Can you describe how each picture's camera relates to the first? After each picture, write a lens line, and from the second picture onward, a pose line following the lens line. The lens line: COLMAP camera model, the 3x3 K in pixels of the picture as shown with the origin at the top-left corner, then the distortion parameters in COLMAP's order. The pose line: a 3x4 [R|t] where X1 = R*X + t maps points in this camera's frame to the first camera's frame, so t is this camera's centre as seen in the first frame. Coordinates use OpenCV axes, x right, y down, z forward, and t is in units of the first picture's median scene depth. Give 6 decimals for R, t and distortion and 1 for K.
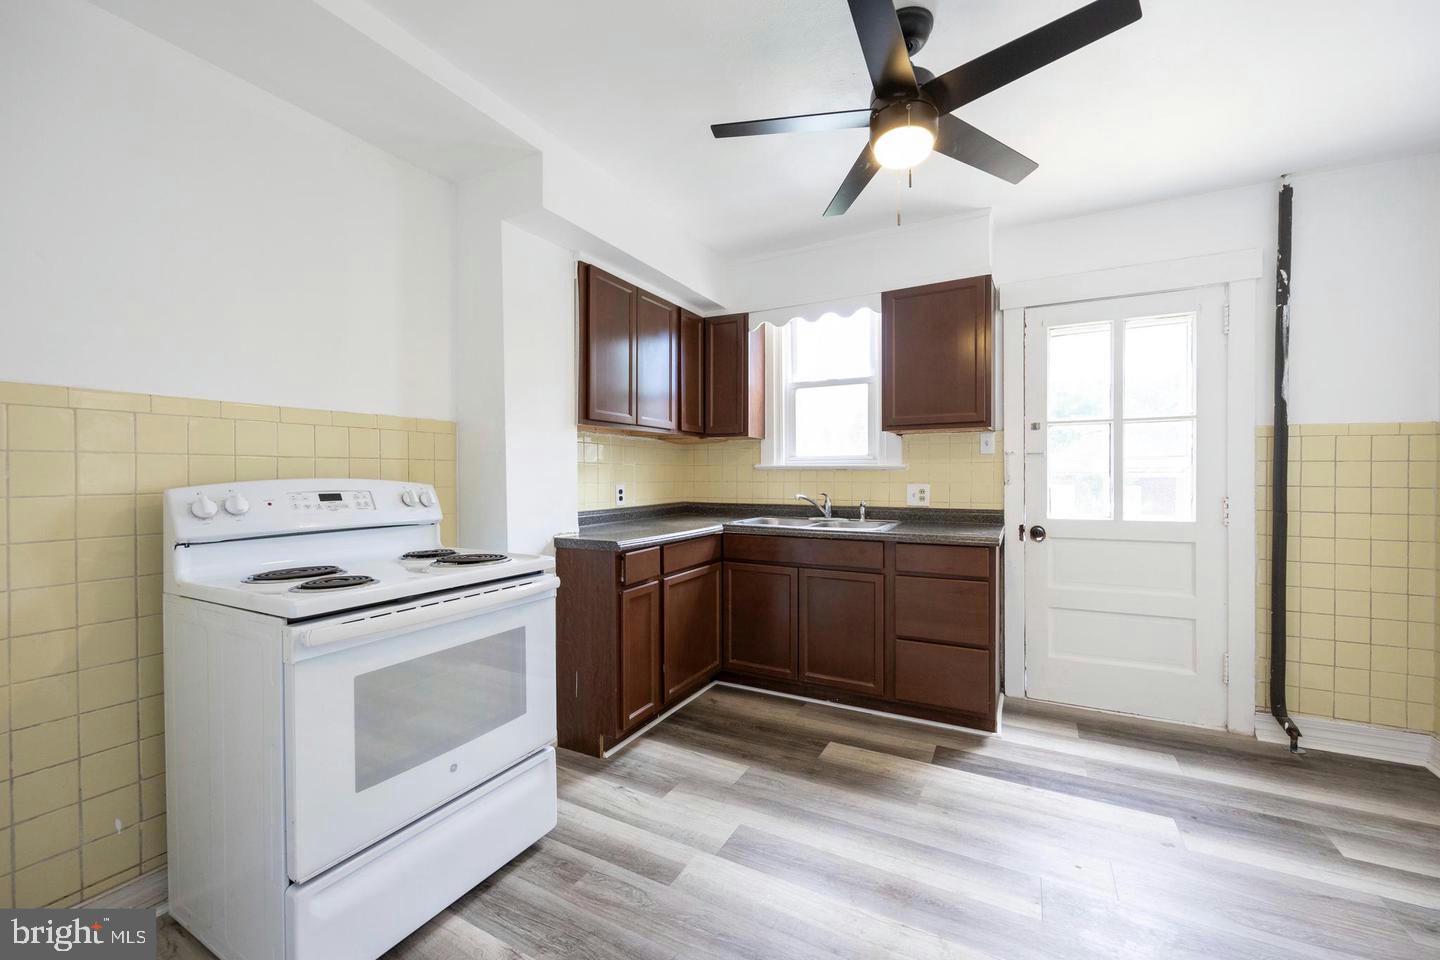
lens RADIAL K [[576.1, 0, 720.0], [0, 576.1, 480.0], [0, 0, 1]] dist [-0.001188, -0.000559]
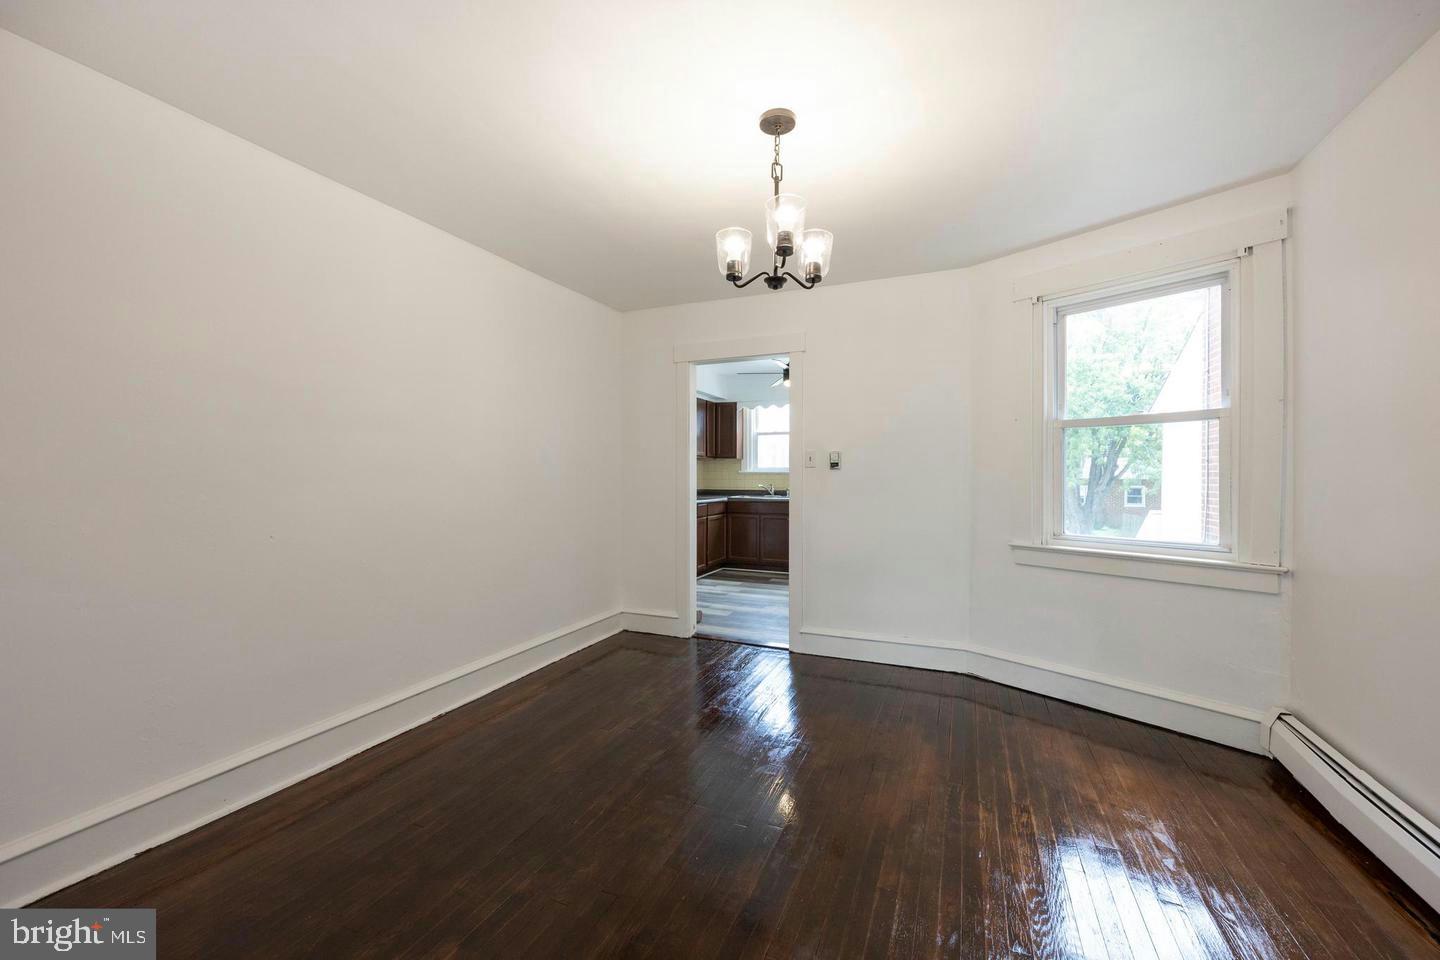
lens RADIAL K [[576.1, 0, 720.0], [0, 576.1, 480.0], [0, 0, 1]] dist [-0.001188, -0.000559]
pose [[0.996899, 0.001978, 0.078664, -0.190998], [-0.001725, 0.999993, -0.003293, 0.013774], [-0.078670, 0.003147, 0.996896, -1.210854]]
